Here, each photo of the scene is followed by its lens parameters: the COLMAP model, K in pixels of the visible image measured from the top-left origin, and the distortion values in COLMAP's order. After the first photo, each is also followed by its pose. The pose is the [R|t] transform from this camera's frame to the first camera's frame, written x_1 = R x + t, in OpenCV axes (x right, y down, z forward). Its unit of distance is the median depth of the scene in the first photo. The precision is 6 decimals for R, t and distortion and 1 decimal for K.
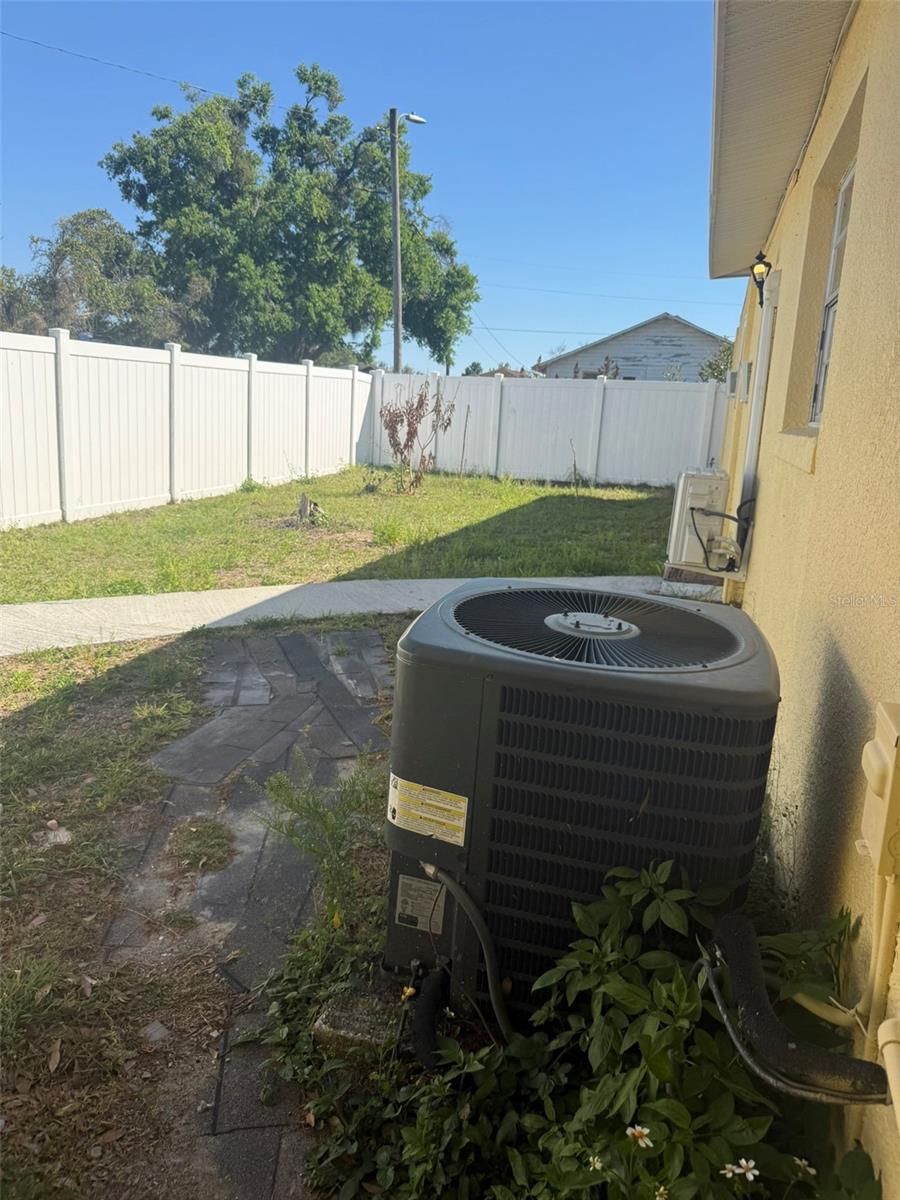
lens RADIAL K [[944.3, 0, 440.4], [0, 944.3, 600.0], [0, 0, 1]] dist [0.079454, -0.061193]
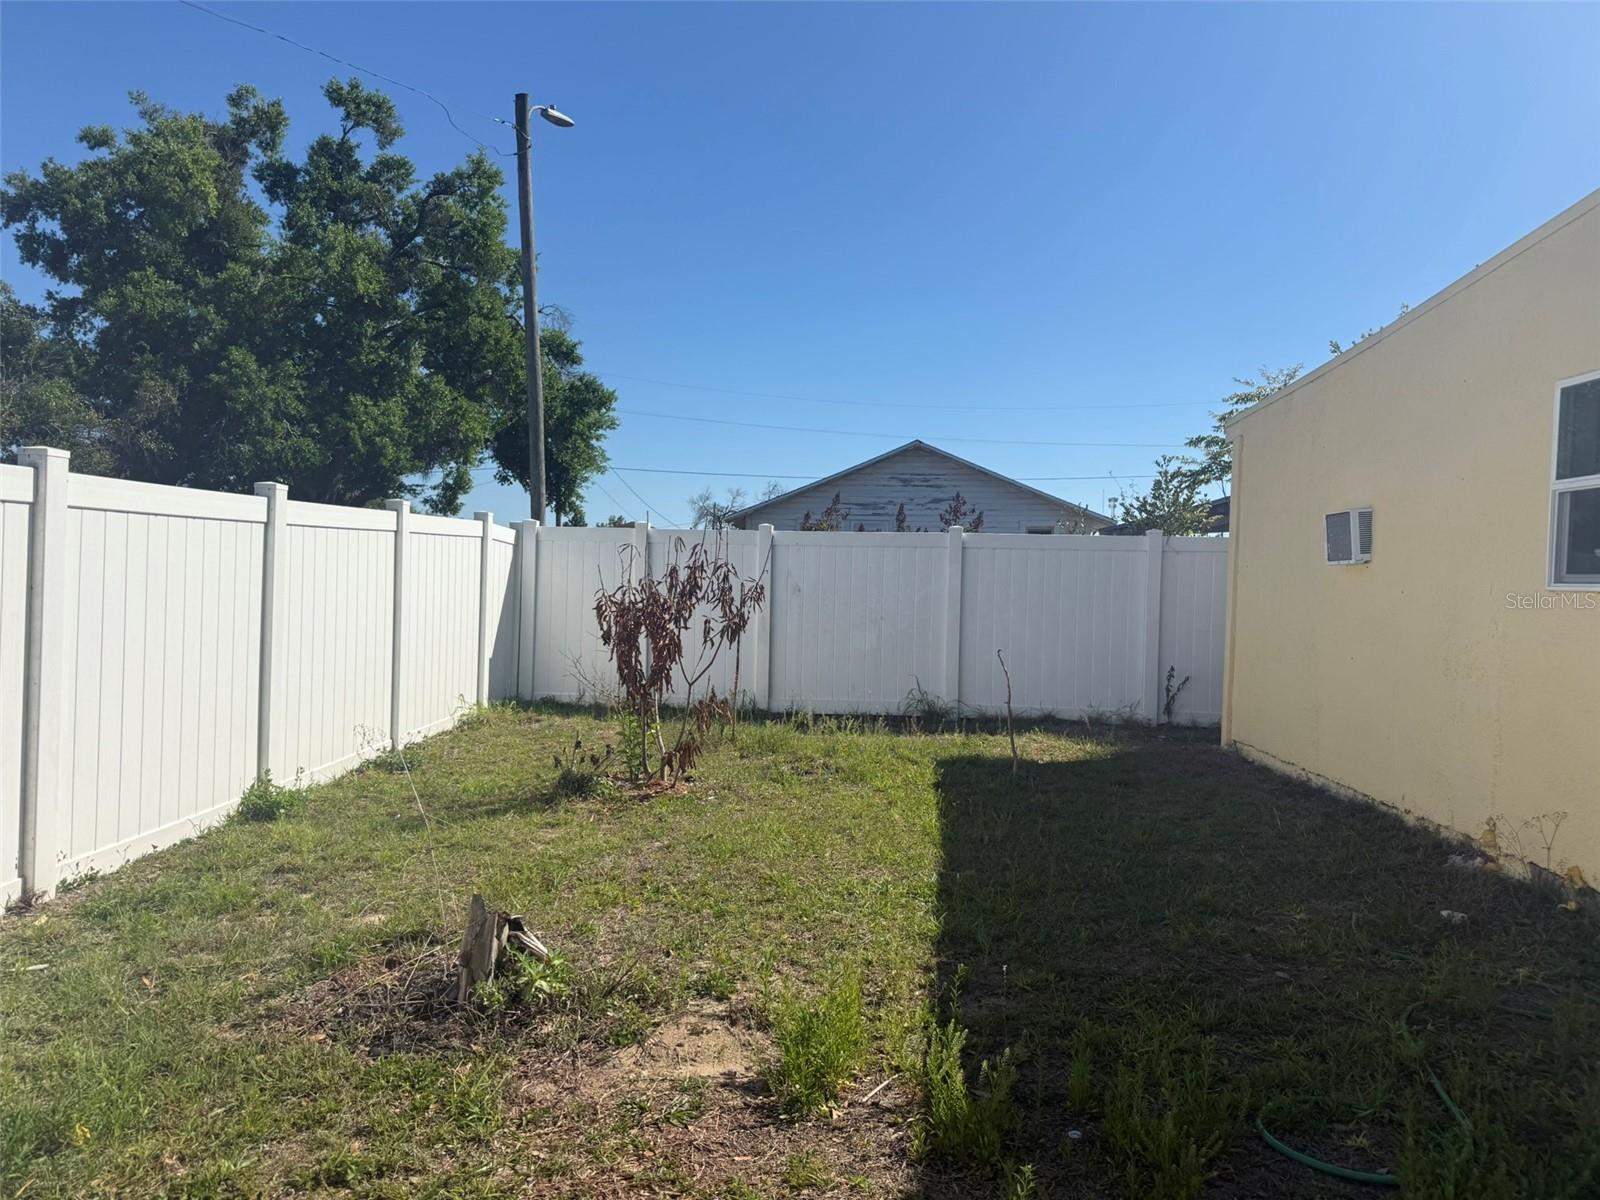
lens RADIAL K [[1259.1, 0, 815.0], [0, 1259.1, 614.3], [0, 0, 1]] dist [0.079454, -0.061193]
pose [[0.973277, -0.026996, 0.228042, -0.034133], [0.065013, 0.984830, -0.160885, -0.033096], [-0.220239, 0.171412, 0.960267, 0.146976]]
